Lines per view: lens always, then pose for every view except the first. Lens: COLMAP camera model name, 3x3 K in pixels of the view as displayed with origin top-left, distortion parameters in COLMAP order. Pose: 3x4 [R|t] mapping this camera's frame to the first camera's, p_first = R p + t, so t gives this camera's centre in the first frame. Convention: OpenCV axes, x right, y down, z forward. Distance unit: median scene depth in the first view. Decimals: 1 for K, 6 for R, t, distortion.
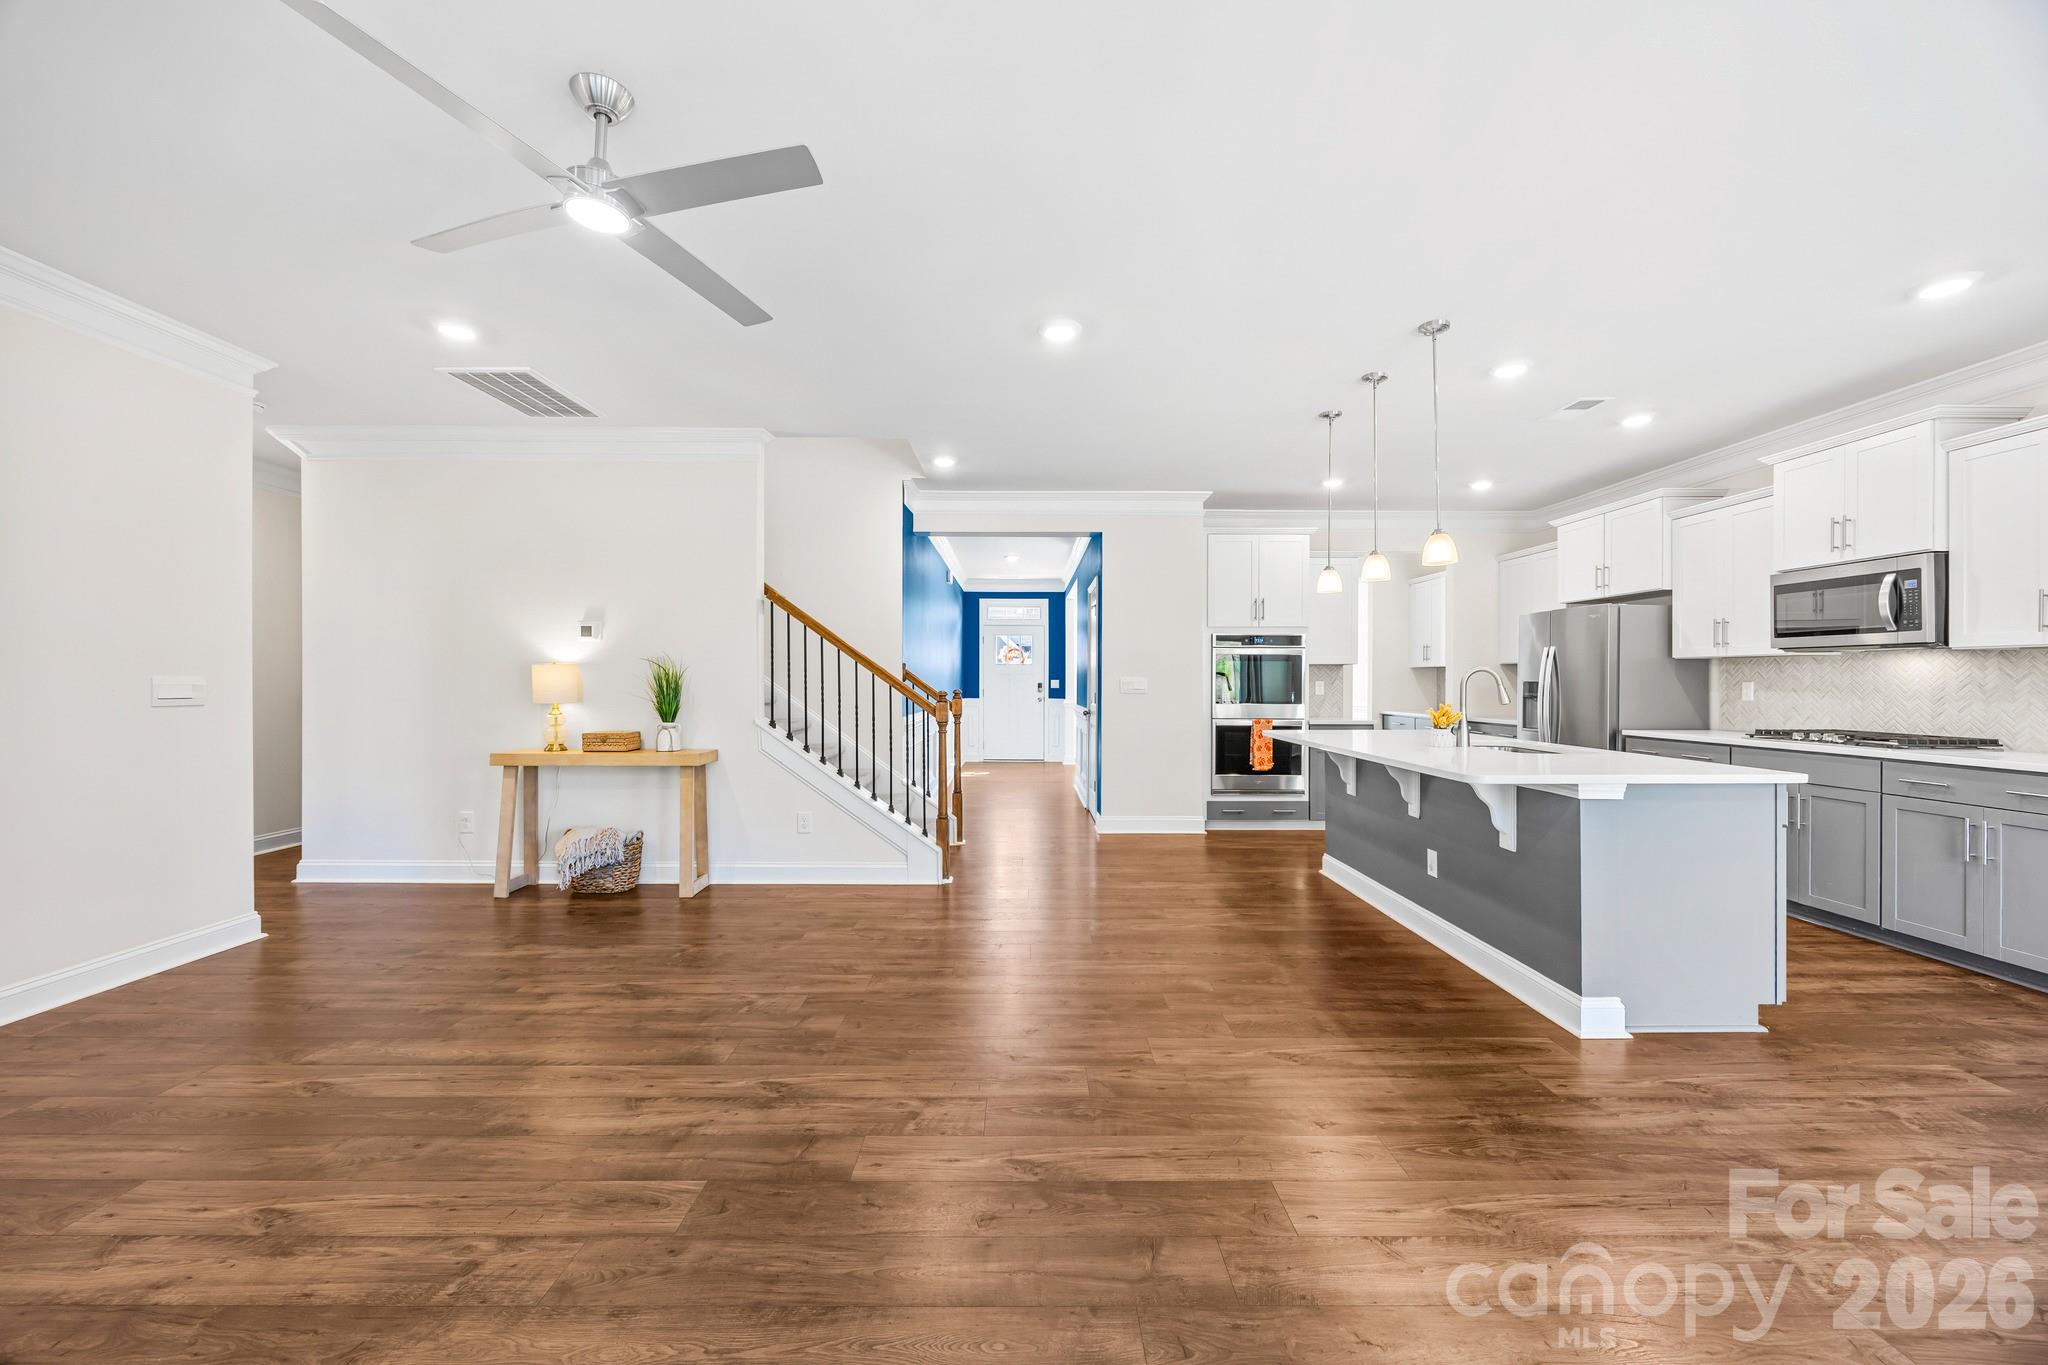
lens RADIAL K [[777.6, 0, 1026.9], [0, 777.6, 678.0], [0, 0, 1]] dist [-0.000706, -0.000077]
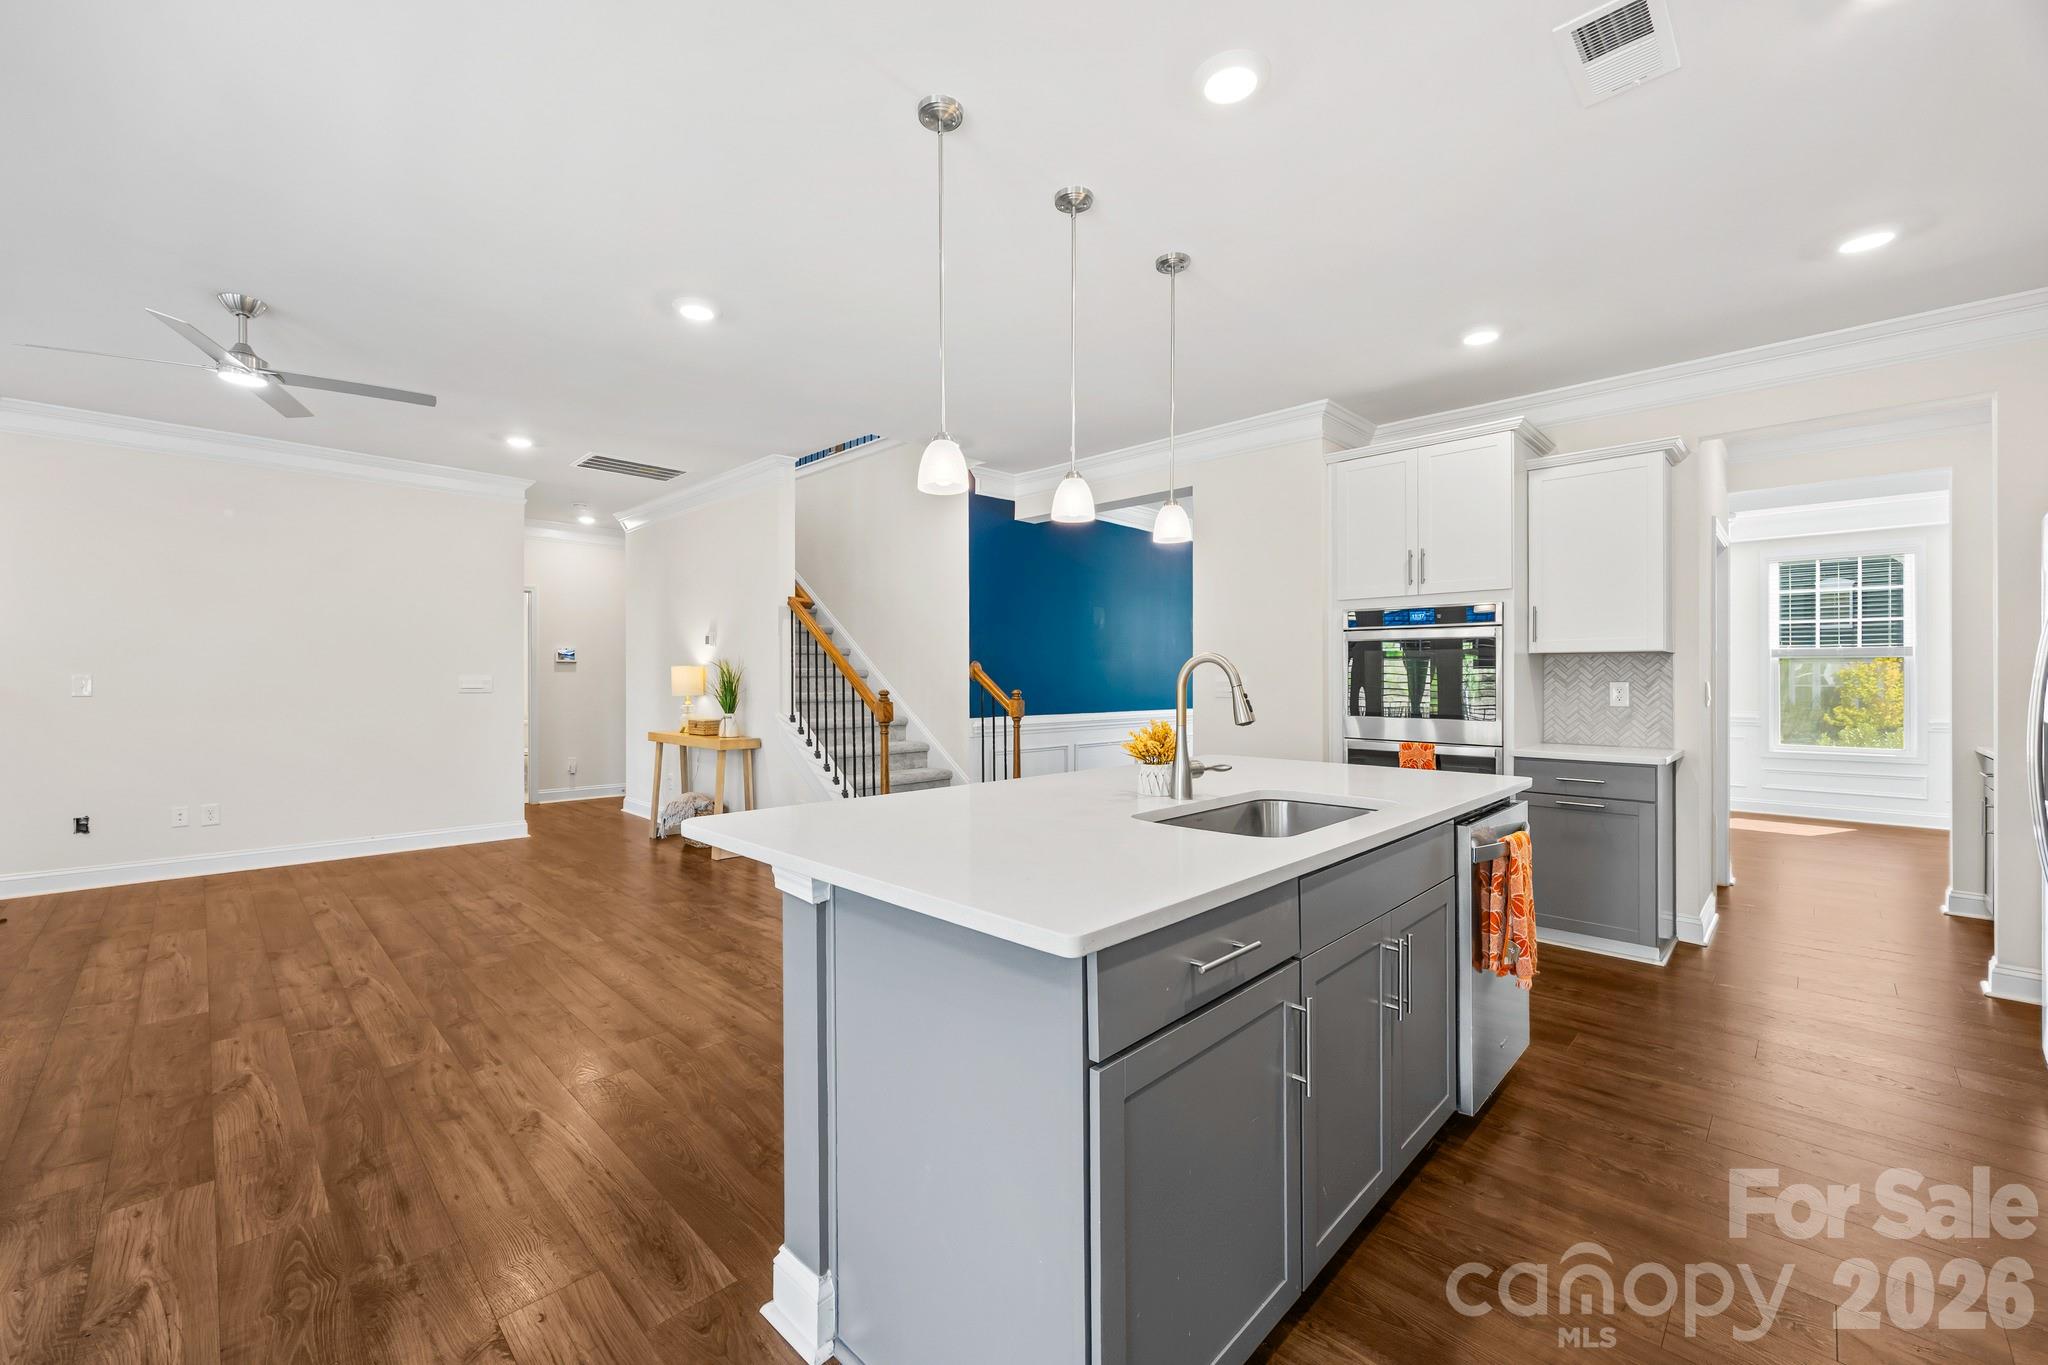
lens RADIAL K [[813.5, 0, 992.3], [0, 813.5, 672.3], [0, 0, 1]] dist [-0.001011, 0.000167]
pose [[0.695793, -0.004924, -0.718226, 0.991753], [-0.000603, 0.999972, -0.007440, 0.002901], [0.718242, 0.005609, 0.695770, 0.557777]]
